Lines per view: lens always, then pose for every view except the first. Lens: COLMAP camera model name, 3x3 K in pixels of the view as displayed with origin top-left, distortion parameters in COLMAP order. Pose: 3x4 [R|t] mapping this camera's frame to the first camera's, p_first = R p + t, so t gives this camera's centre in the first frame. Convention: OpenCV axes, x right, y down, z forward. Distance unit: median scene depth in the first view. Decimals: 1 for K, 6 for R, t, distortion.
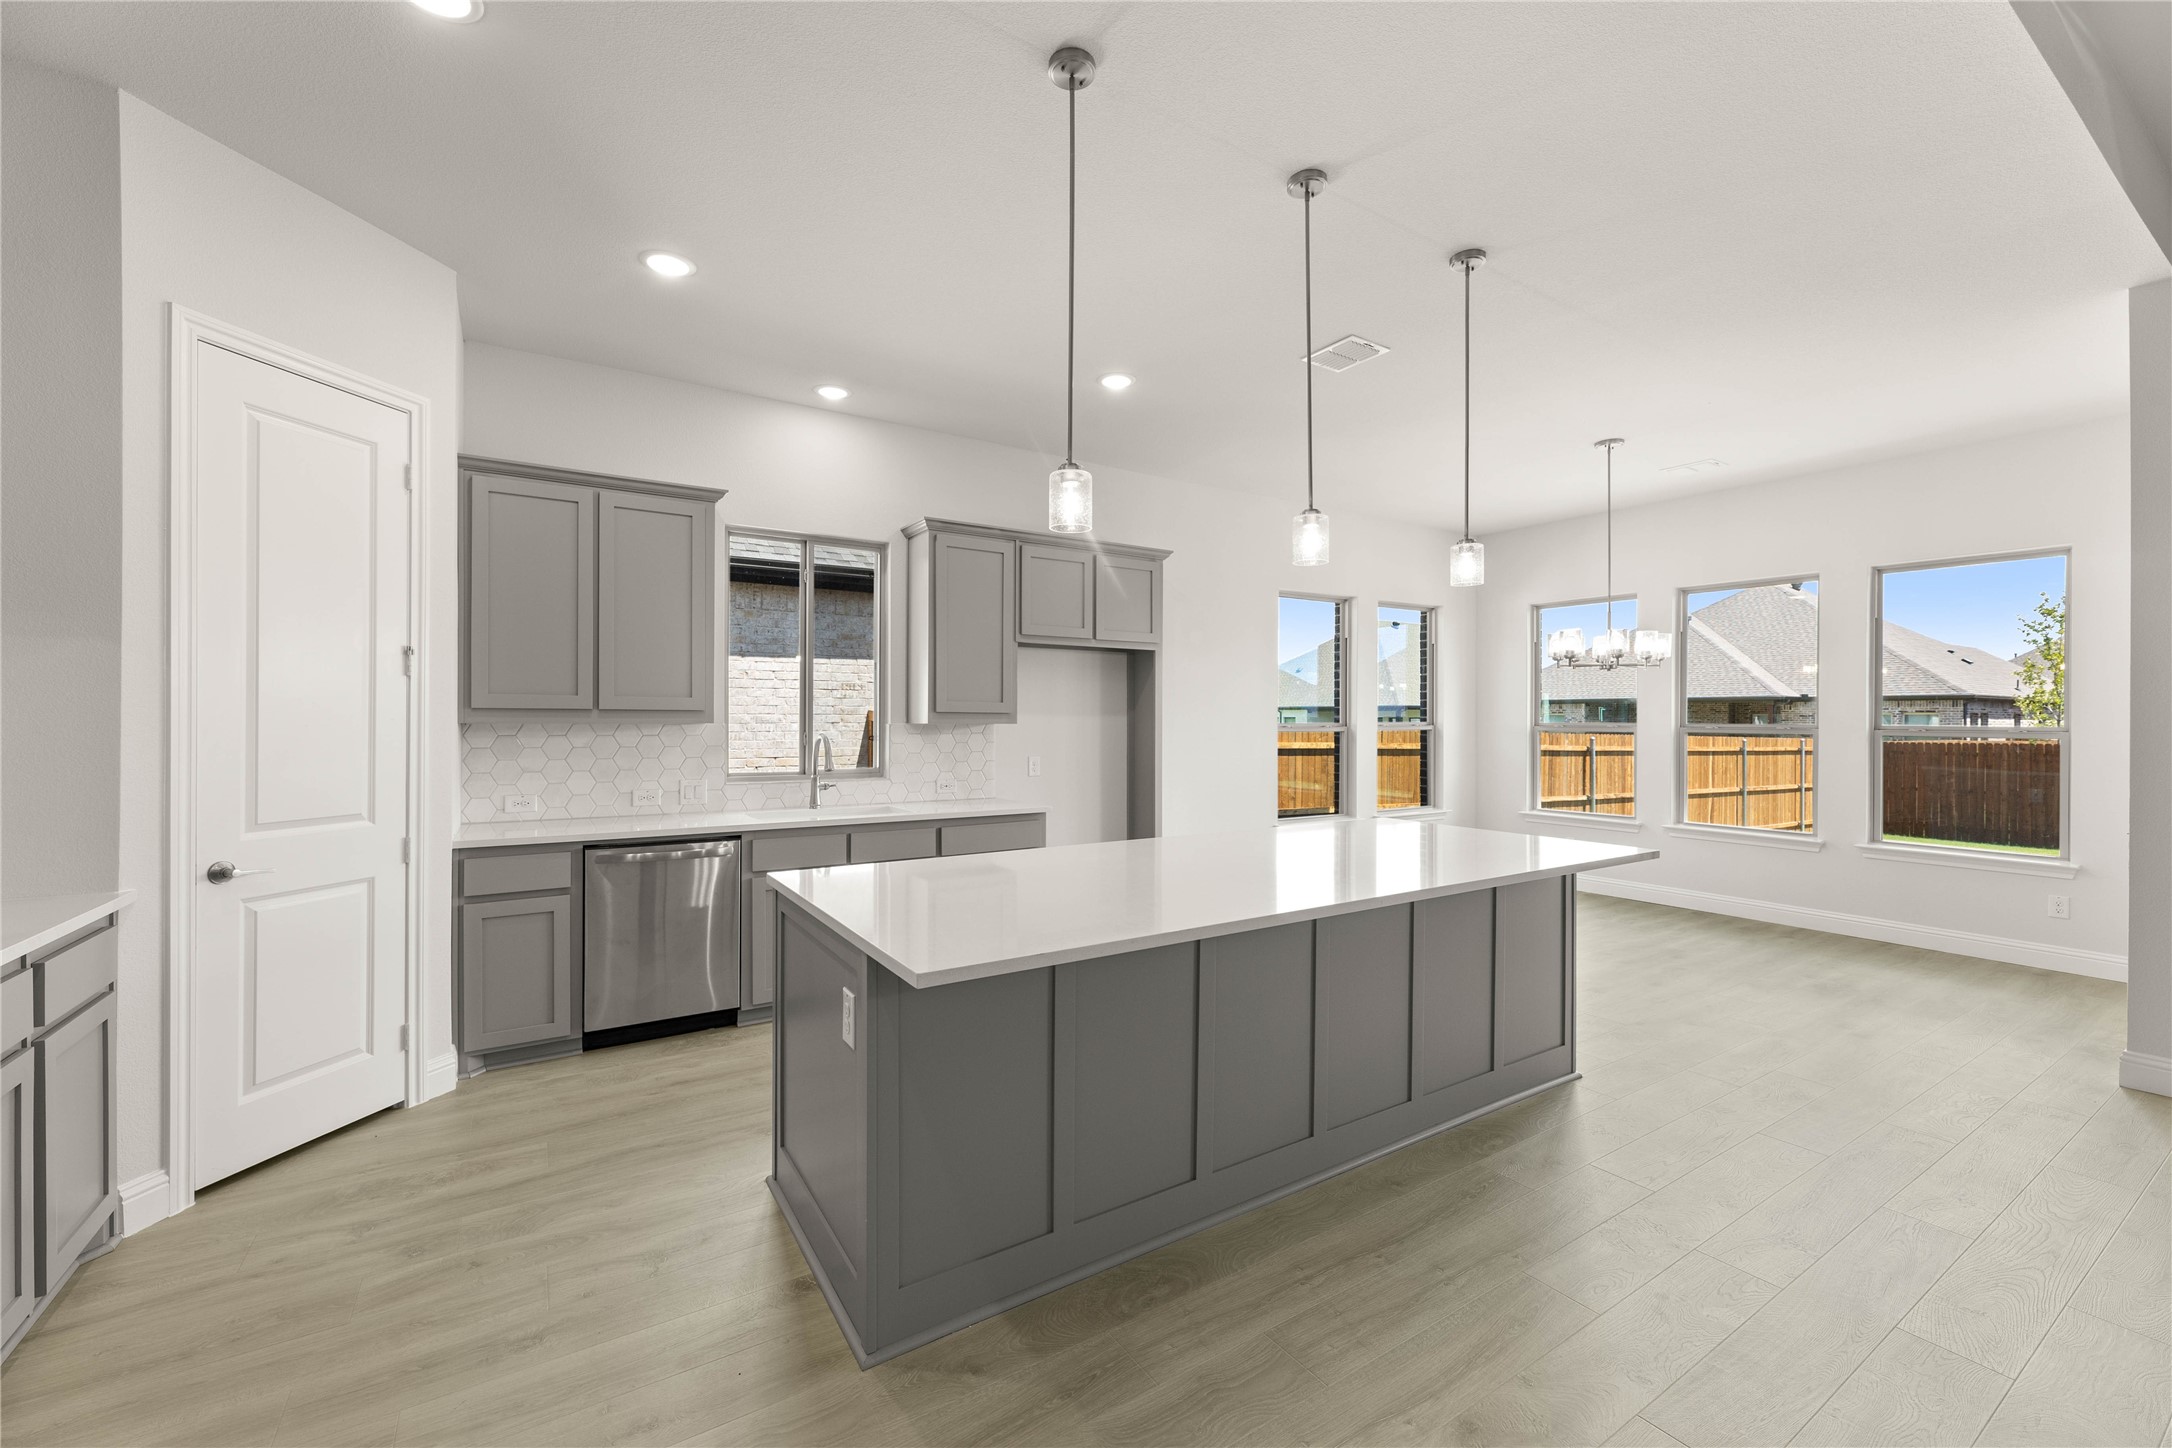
lens RADIAL K [[872.7, 0, 1083.3], [0, 872.7, 719.8], [0, 0, 1]] dist [0.001971, 0.000277]
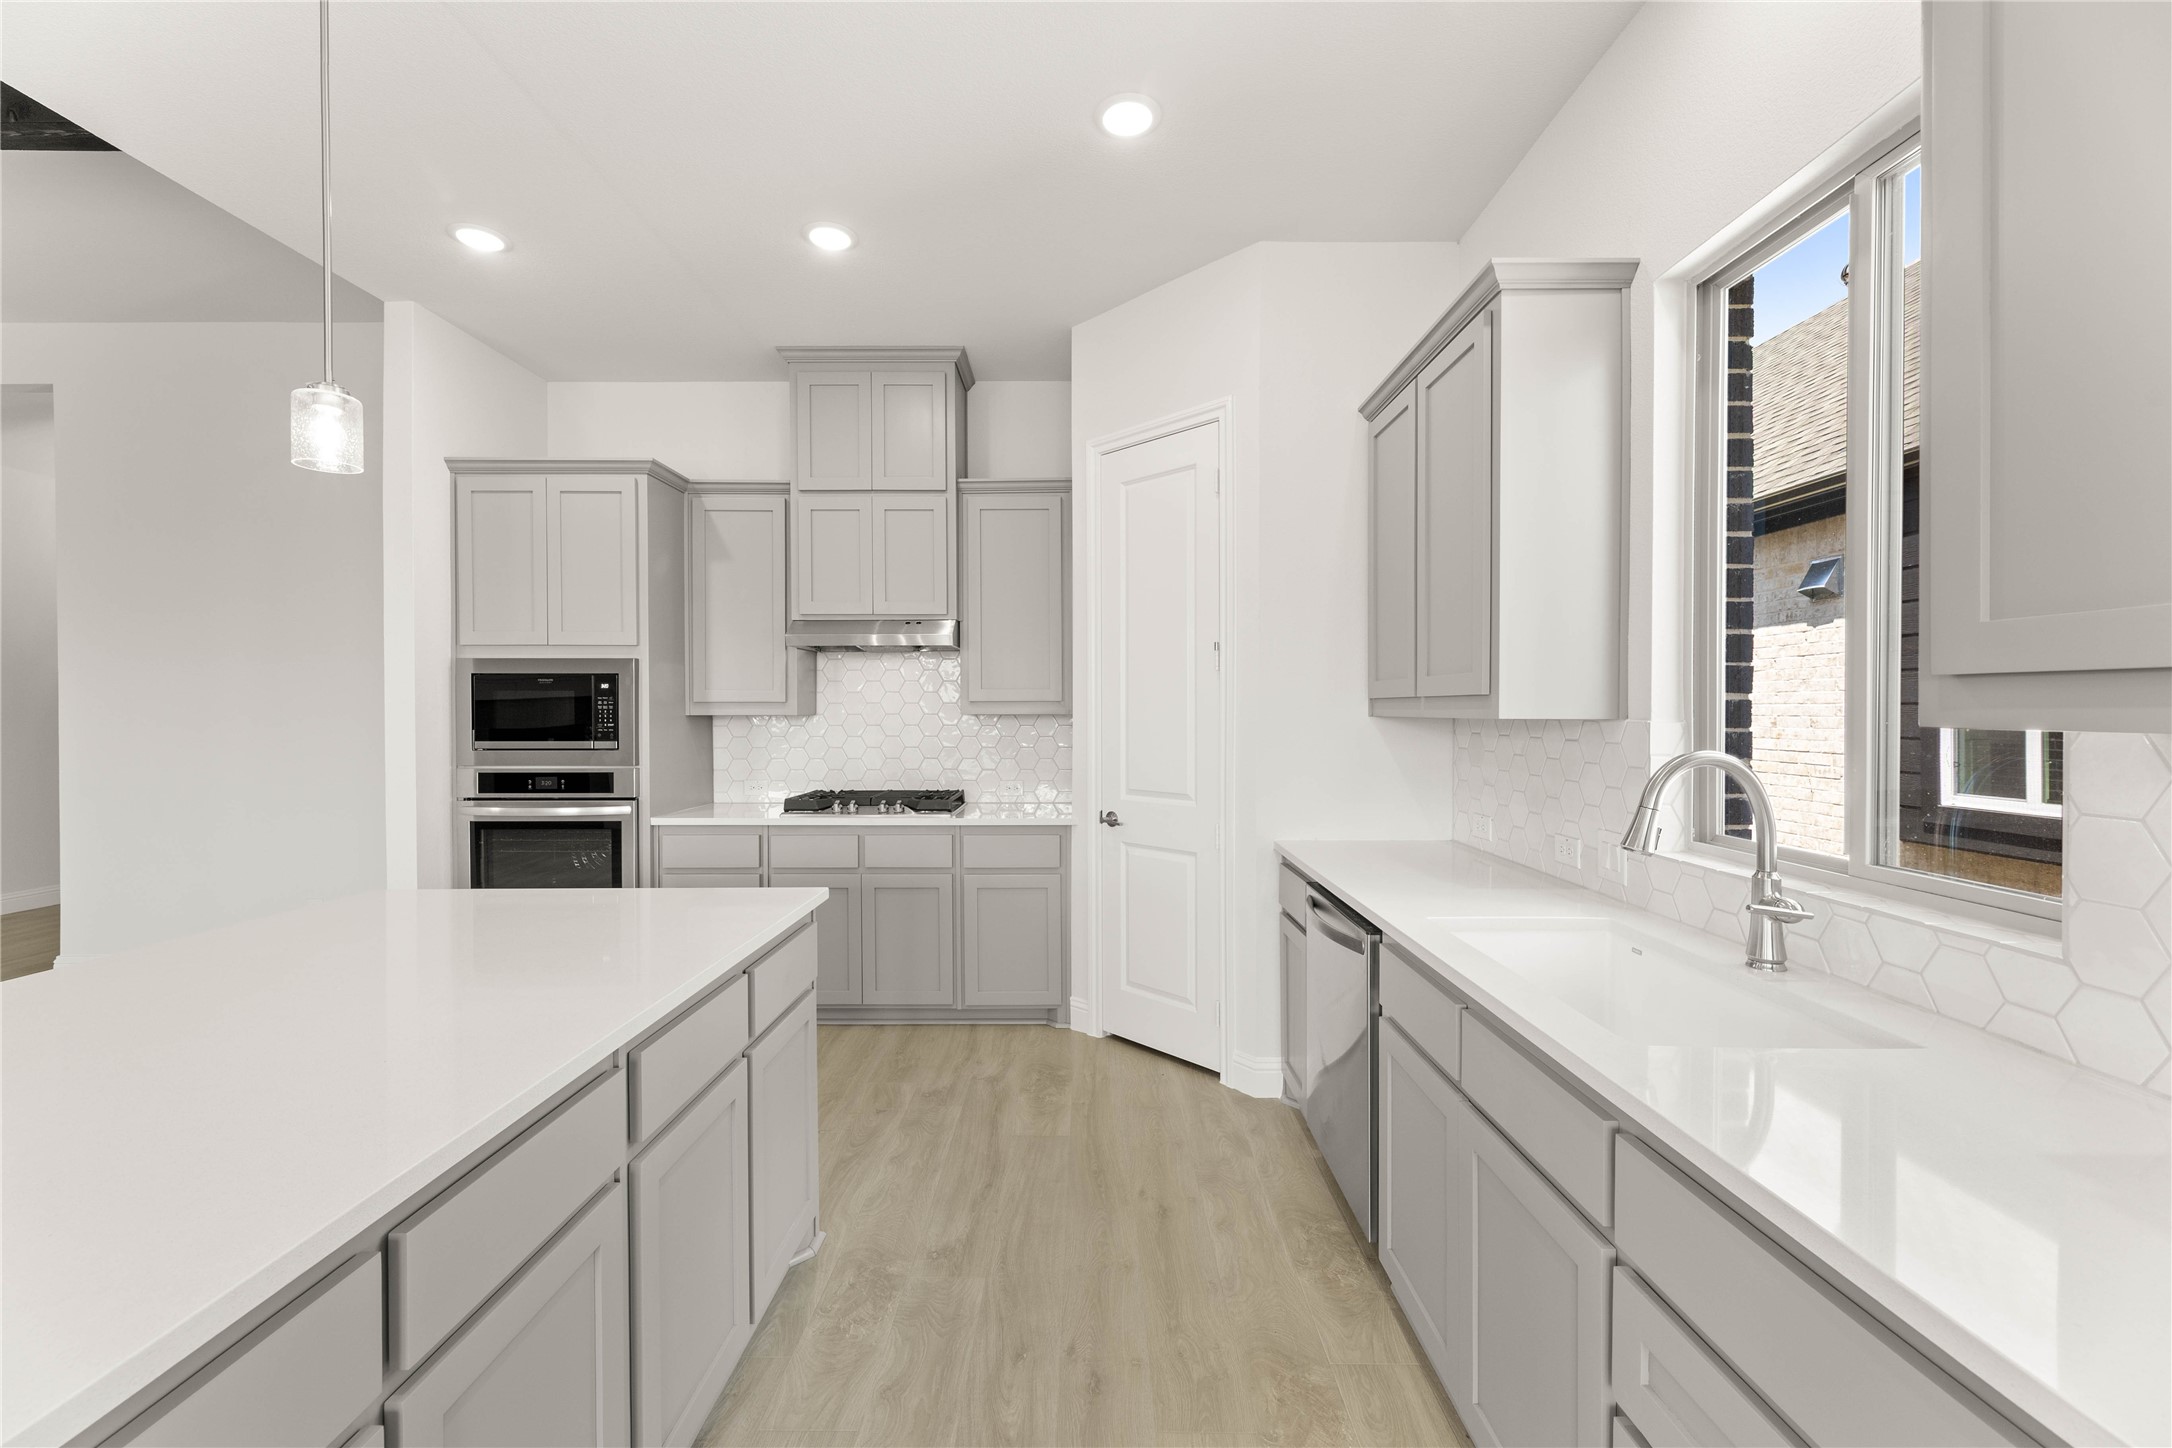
lens RADIAL K [[866.6, 0, 1086.0], [0, 866.6, 724.0], [0, 0, 1]] dist [0.002126, 0.000194]
pose [[-0.541701, 0.008999, -0.840523, 0.130427], [-0.001203, 0.999933, 0.011481, 0.001653], [0.840570, 0.007230, -0.541655, 0.994898]]
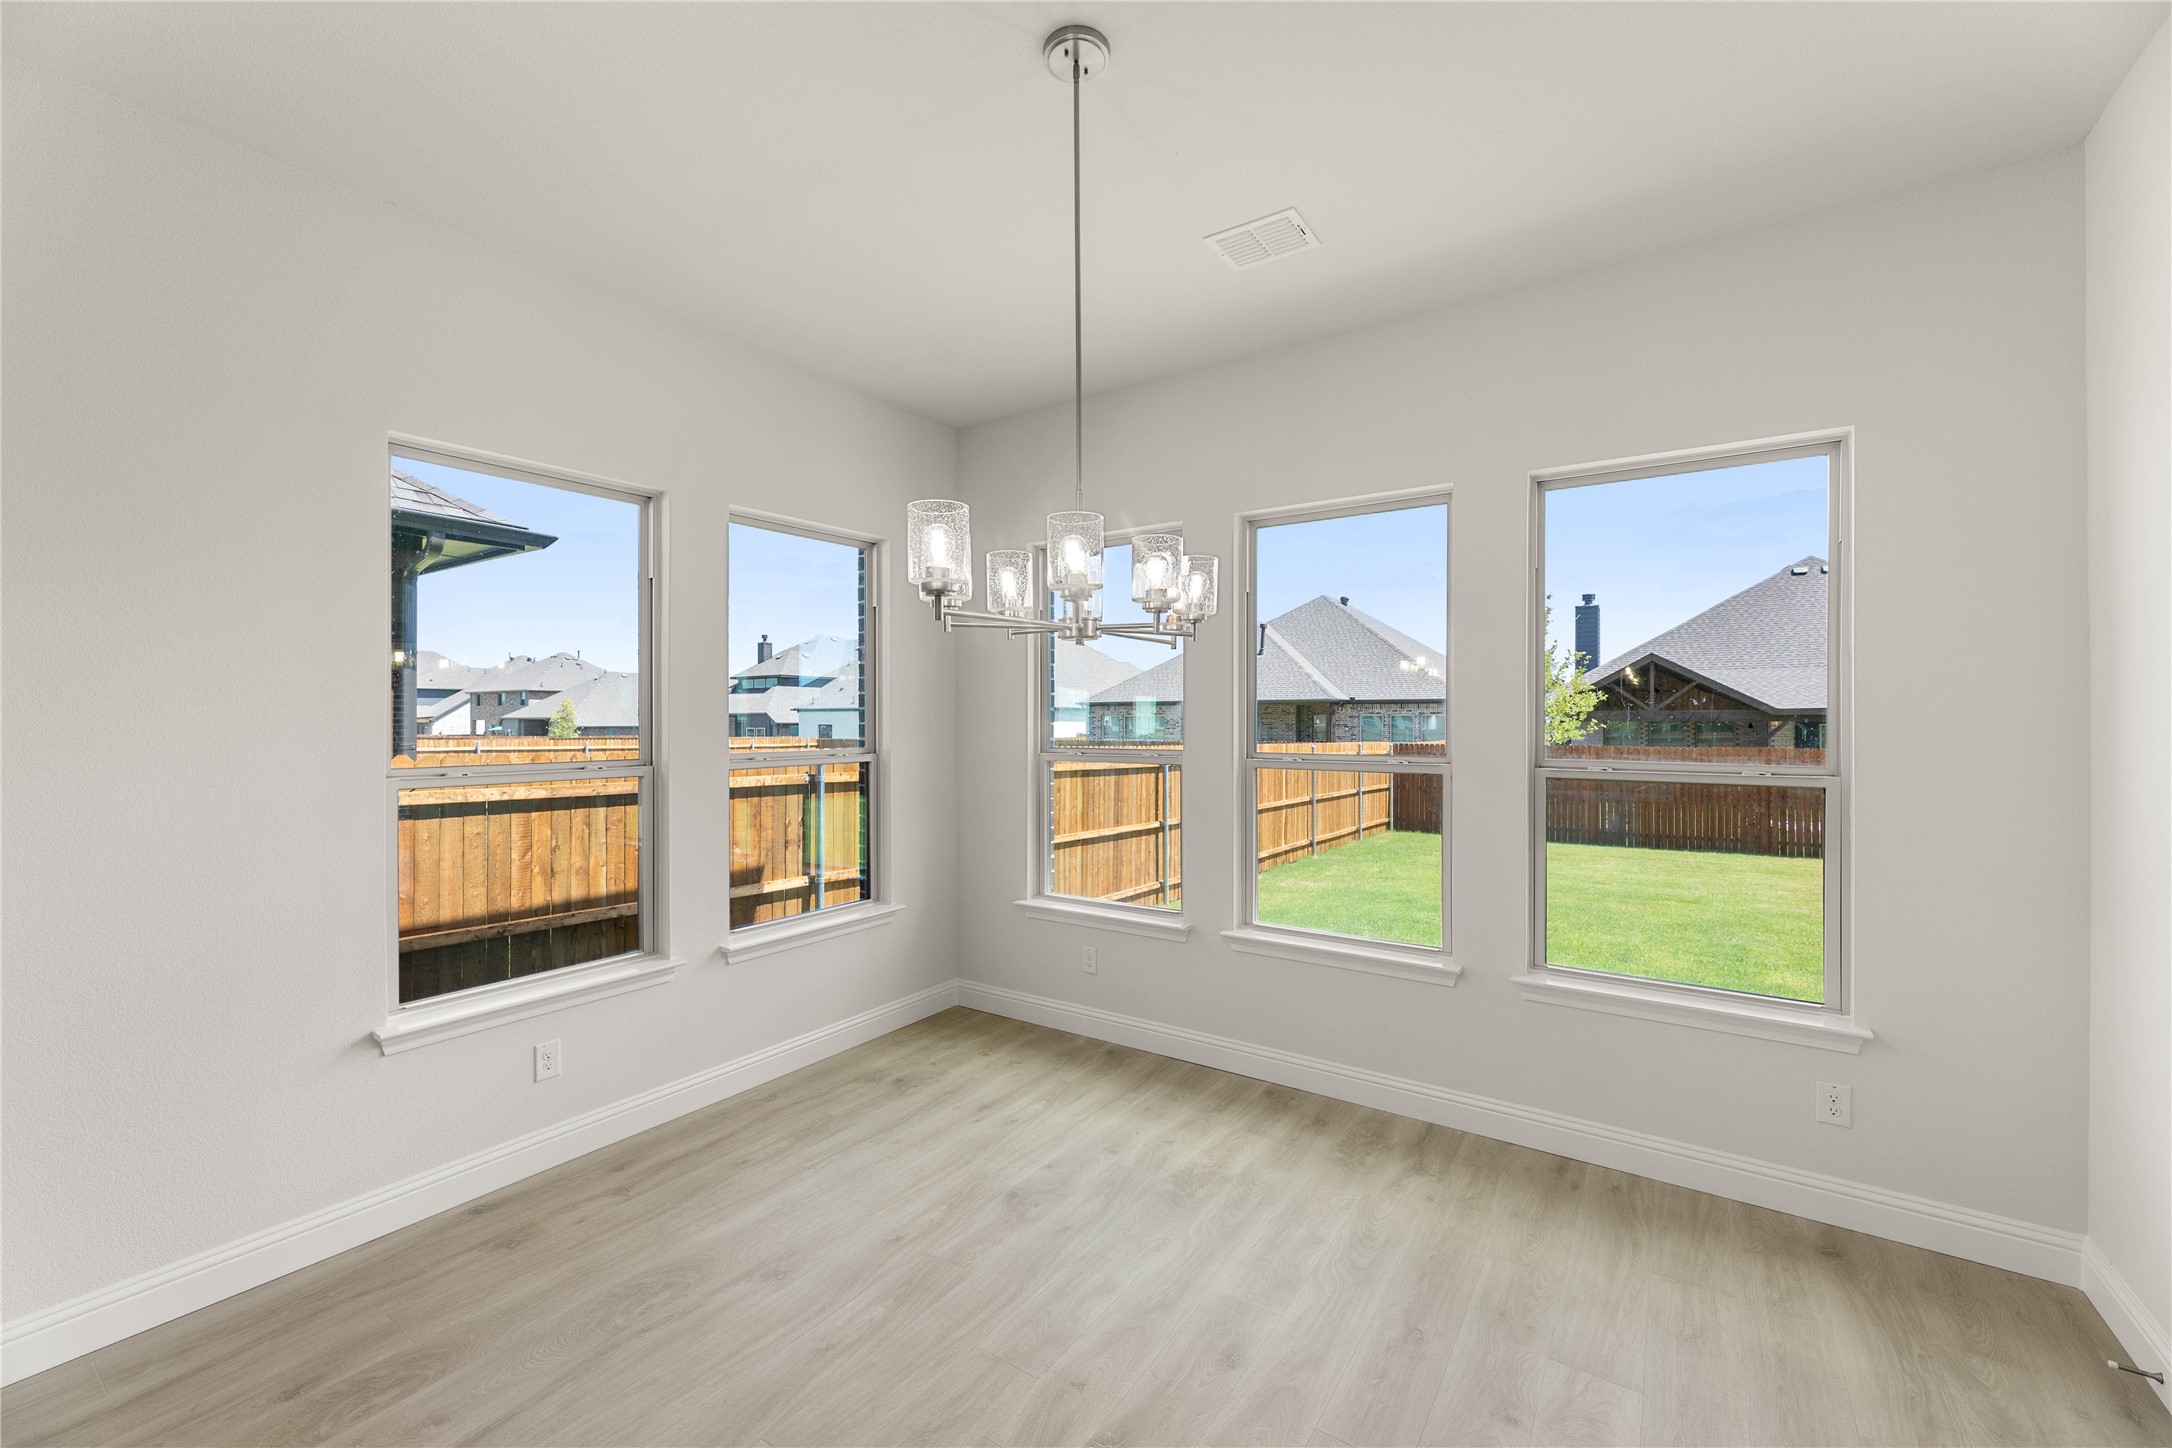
lens RADIAL K [[883.8, 0, 1084.4], [0, 883.8, 719.5], [0, 0, 1]] dist [0.000373, 0.000453]
pose [[0.919733, -0.003846, 0.392525, 0.532567], [0.003818, 0.999992, 0.000851, -0.026703], [-0.392525, 0.000717, 0.919741, 0.756657]]
